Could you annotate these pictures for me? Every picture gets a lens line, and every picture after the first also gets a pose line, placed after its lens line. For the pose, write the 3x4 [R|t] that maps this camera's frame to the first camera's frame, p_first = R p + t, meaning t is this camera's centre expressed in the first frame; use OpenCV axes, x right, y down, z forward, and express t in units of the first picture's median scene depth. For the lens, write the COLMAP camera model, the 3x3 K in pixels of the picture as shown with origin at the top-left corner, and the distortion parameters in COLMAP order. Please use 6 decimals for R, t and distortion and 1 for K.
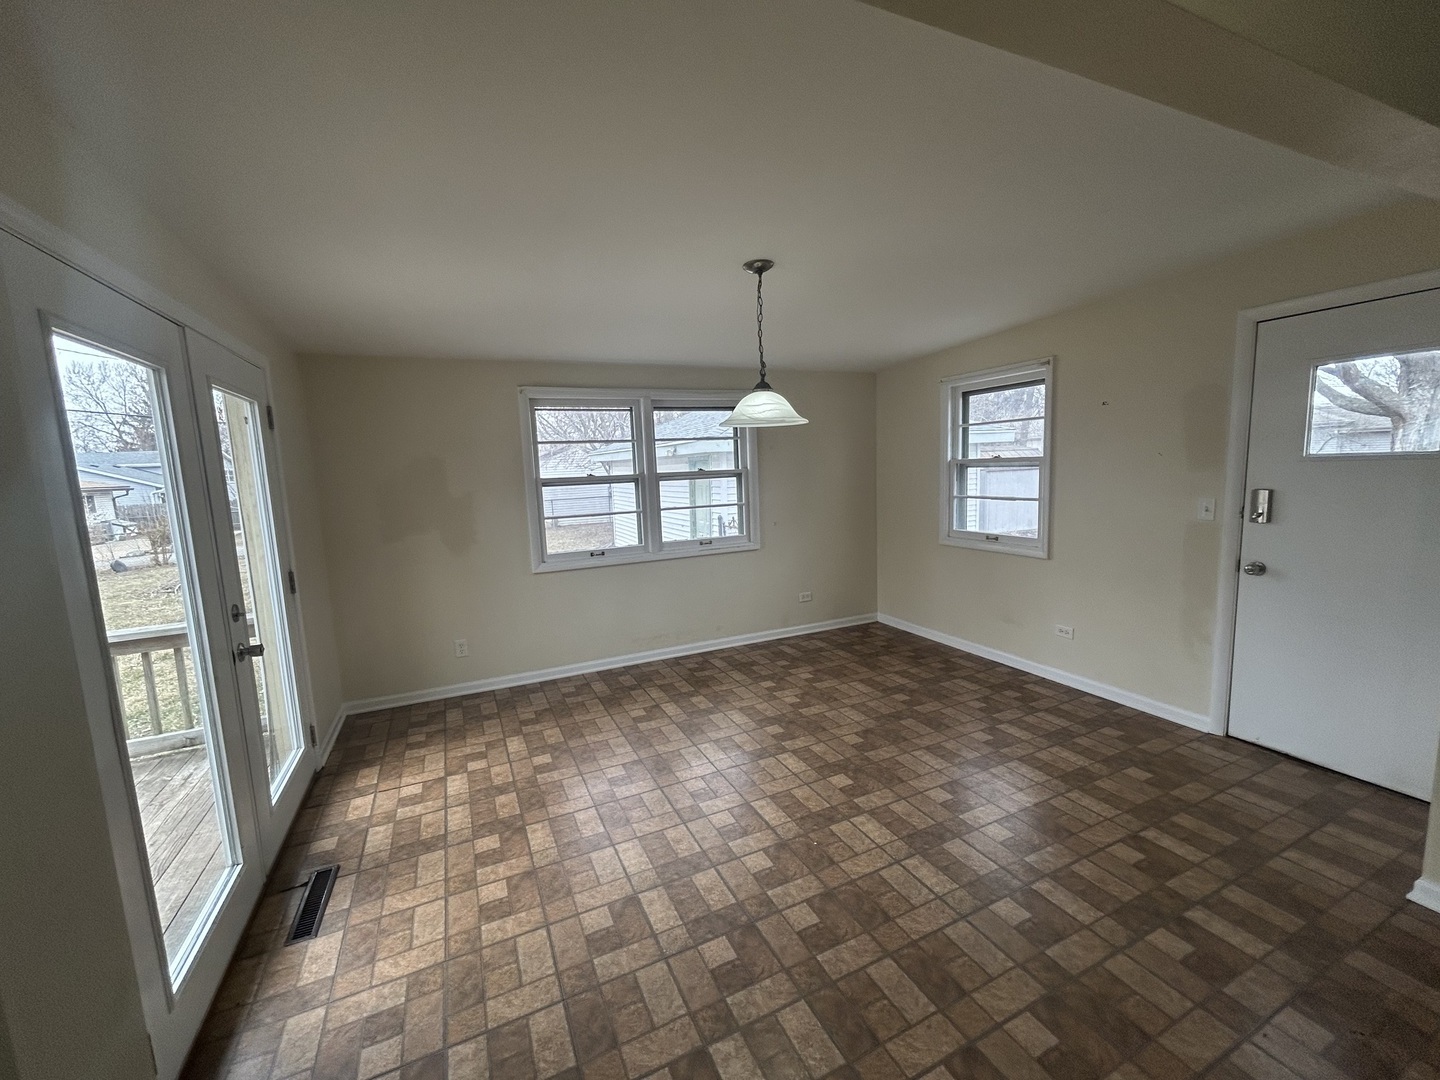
lens RADIAL K [[582.1, 0, 719.5], [0, 582.1, 541.2], [0, 0, 1]] dist [-0.000003, 0.000050]
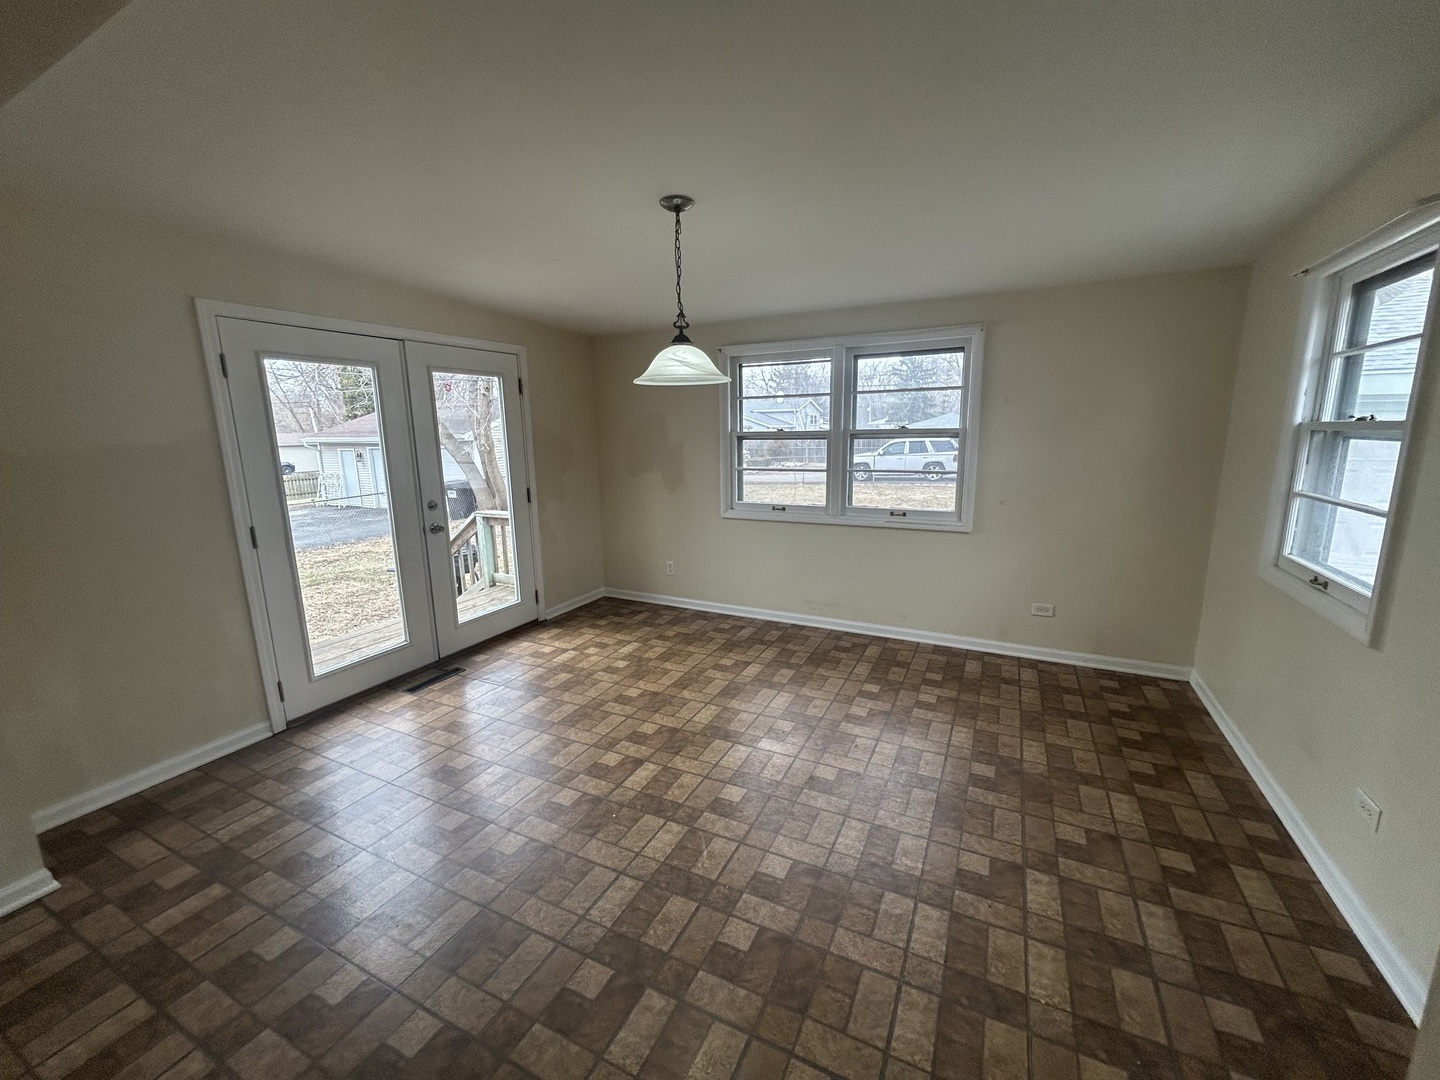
lens RADIAL K [[582.1, 0, 719.5], [0, 582.1, 541.2], [0, 0, 1]] dist [-0.000003, 0.000050]
pose [[0.623636, 0.177780, -0.761231, 0.530746], [-0.108873, 0.984058, 0.140626, -0.055765], [0.774096, -0.004822, 0.633050, 0.287494]]
